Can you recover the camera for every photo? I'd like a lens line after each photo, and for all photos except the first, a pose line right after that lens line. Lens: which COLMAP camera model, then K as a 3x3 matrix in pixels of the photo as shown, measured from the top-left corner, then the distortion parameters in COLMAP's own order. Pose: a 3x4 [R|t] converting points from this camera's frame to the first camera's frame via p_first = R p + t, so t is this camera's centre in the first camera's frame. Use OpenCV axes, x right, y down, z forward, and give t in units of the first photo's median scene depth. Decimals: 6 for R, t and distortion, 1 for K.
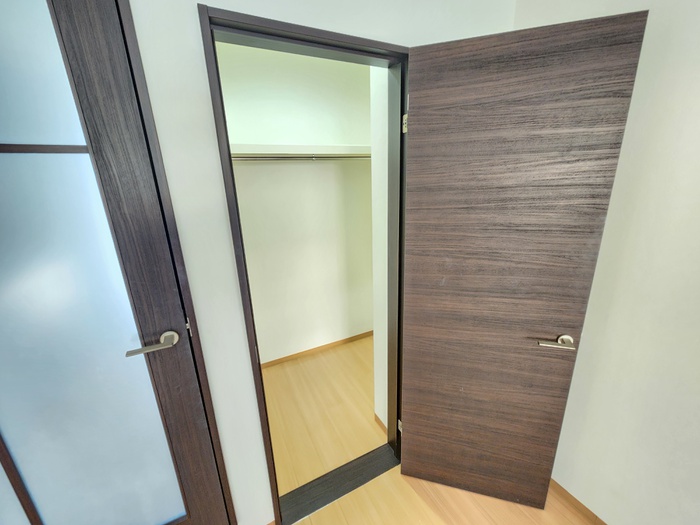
lens RADIAL K [[284.7, 0, 349.3], [0, 284.7, 264.3], [0, 0, 1]] dist [0.003126, -0.002299]
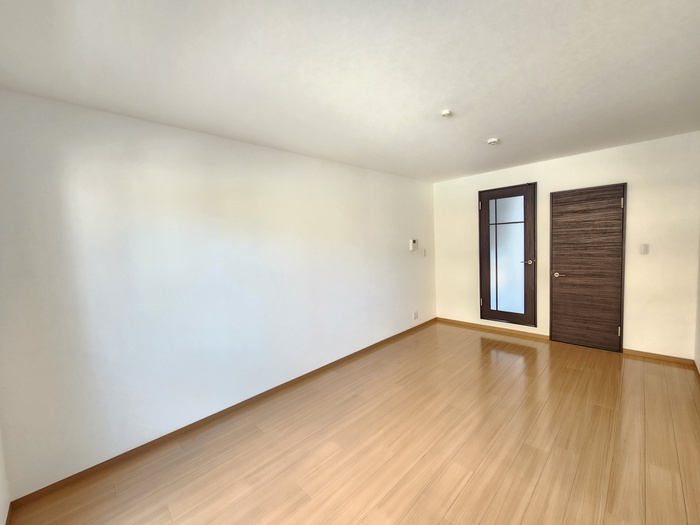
lens RADIAL K [[284.7, 0, 351.8], [0, 284.7, 262.4], [0, 0, 1]] dist [0.003126, -0.002299]
pose [[0.873157, 0.027398, -0.486669, -0.224648], [-0.120075, 0.979742, -0.160276, 0.779407], [0.472419, 0.198382, 0.858758, -2.983950]]
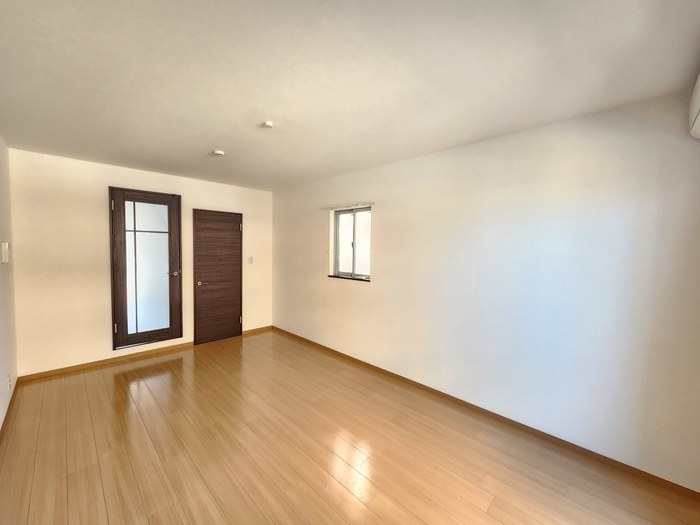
lens RADIAL K [[284.7, 0, 351.5], [0, 284.7, 263.3], [0, 0, 1]] dist [0.003126, -0.002299]
pose [[0.478188, -0.008968, 0.878211, -2.068265], [0.212489, 0.971421, -0.105781, 0.654397], [-0.852164, 0.237194, 0.466428, -2.423815]]
